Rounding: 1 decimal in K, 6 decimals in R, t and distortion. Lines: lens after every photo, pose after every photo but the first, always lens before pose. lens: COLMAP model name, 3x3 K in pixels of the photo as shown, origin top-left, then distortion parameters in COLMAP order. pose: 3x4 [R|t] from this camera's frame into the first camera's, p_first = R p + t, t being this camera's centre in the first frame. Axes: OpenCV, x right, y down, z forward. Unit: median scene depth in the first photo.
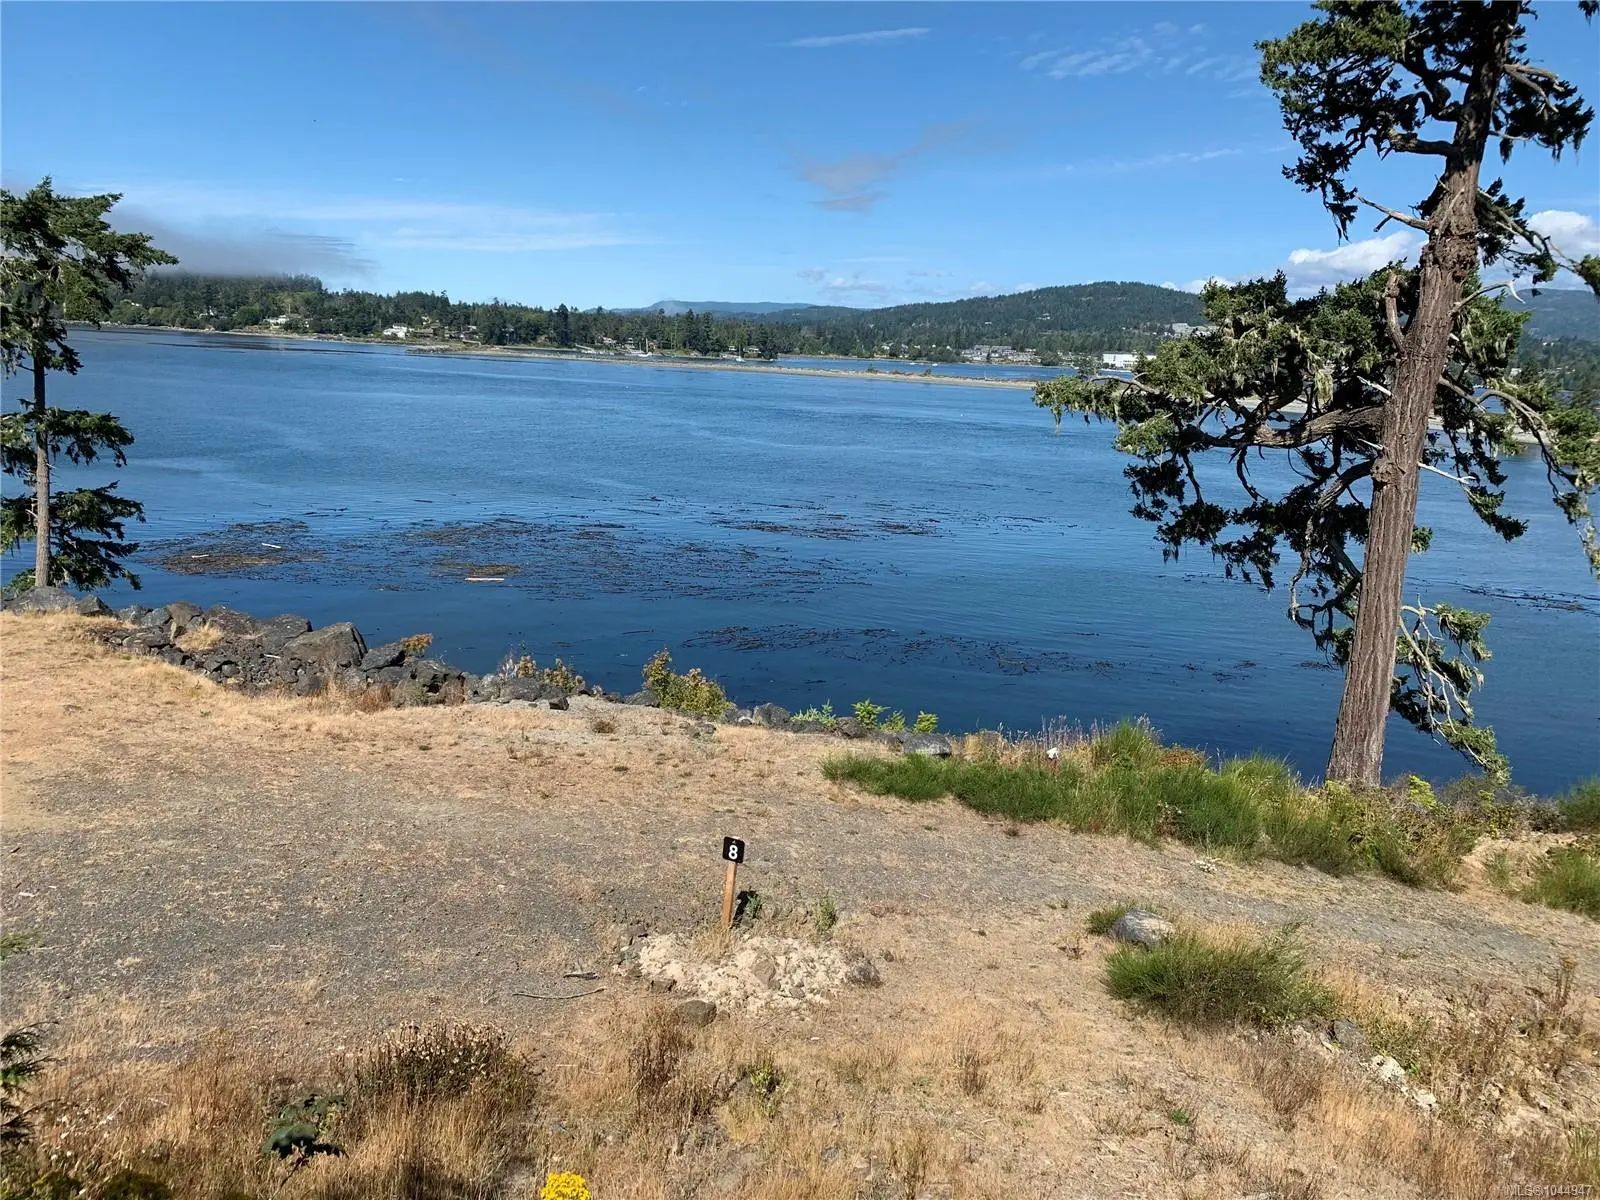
lens RADIAL K [[1212.5, 0, 800.0], [0, 1212.5, 600.0], [0, 0, 1]] dist [0.056404, -0.115614]
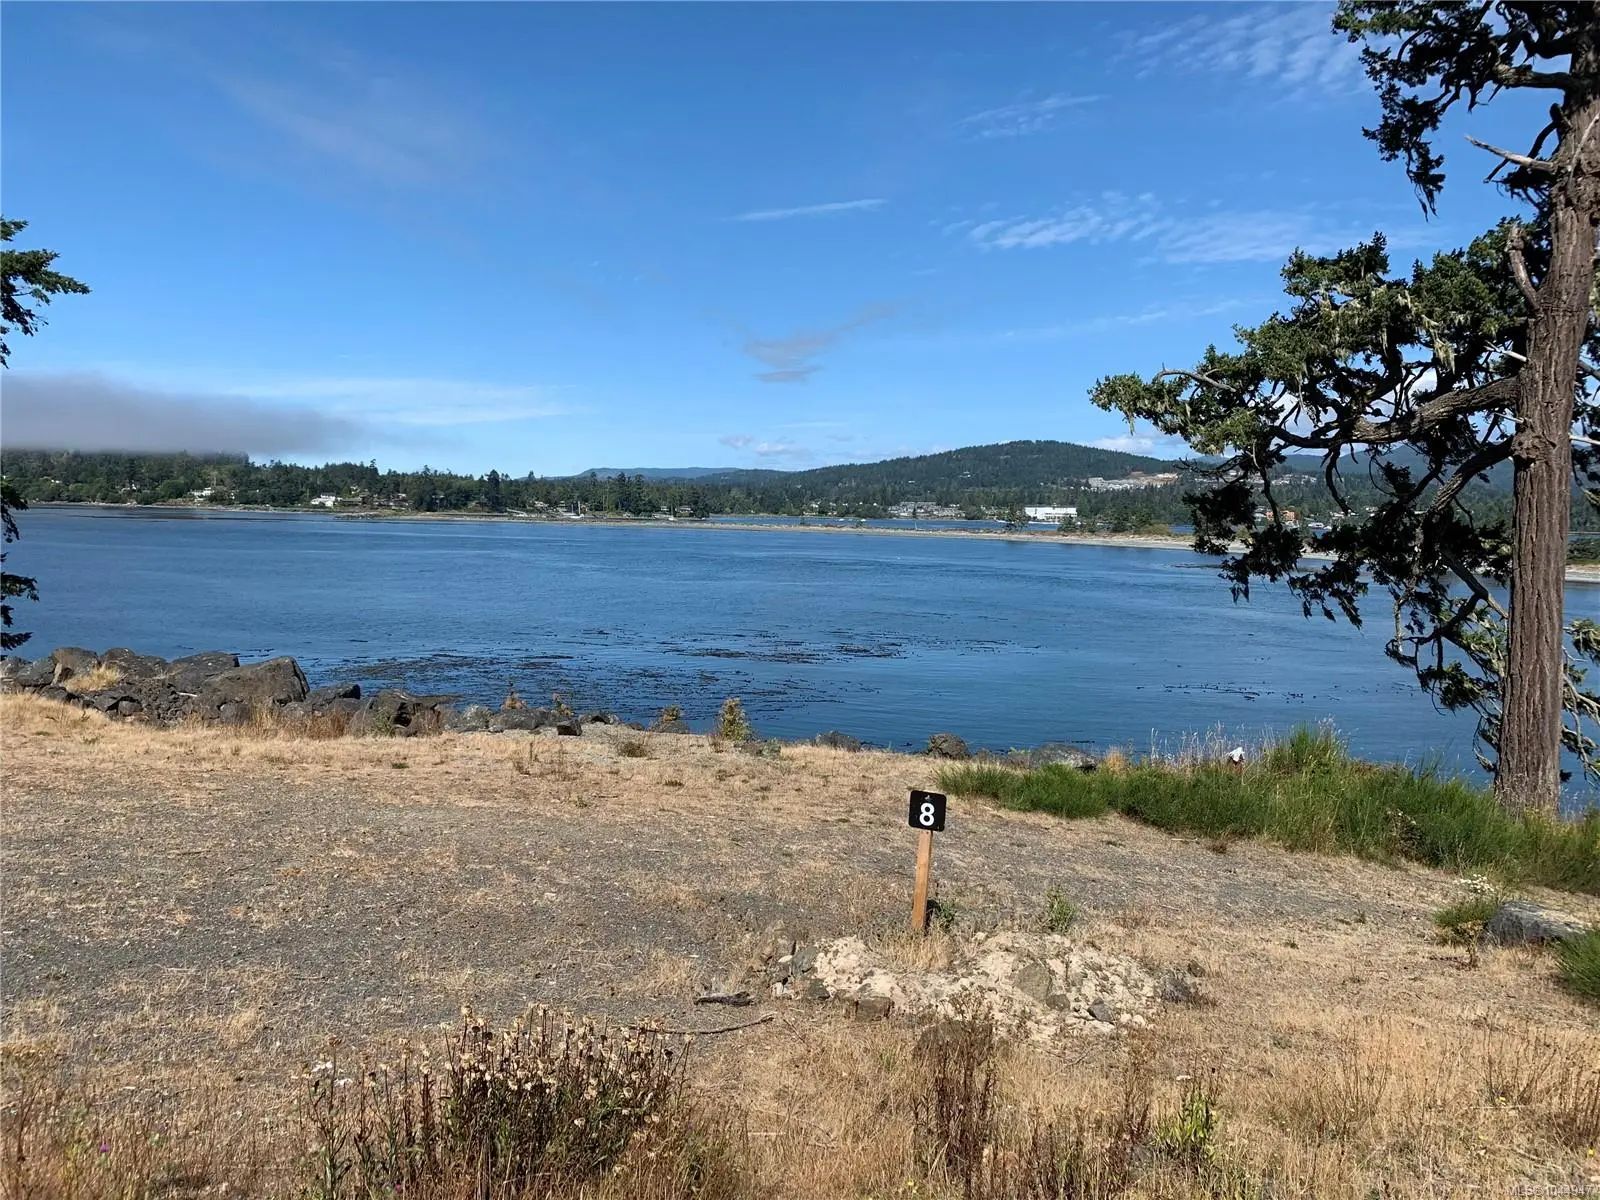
lens RADIAL K [[1207.2, 0, 788.2], [0, 1207.2, 598.1], [0, 0, 1]] dist [0.043764, -0.057064]
pose [[0.998328, -0.027979, 0.050587, -0.076852], [0.034608, 0.990197, -0.135323, 0.088382], [-0.046304, 0.136847, 0.989509, 0.181580]]
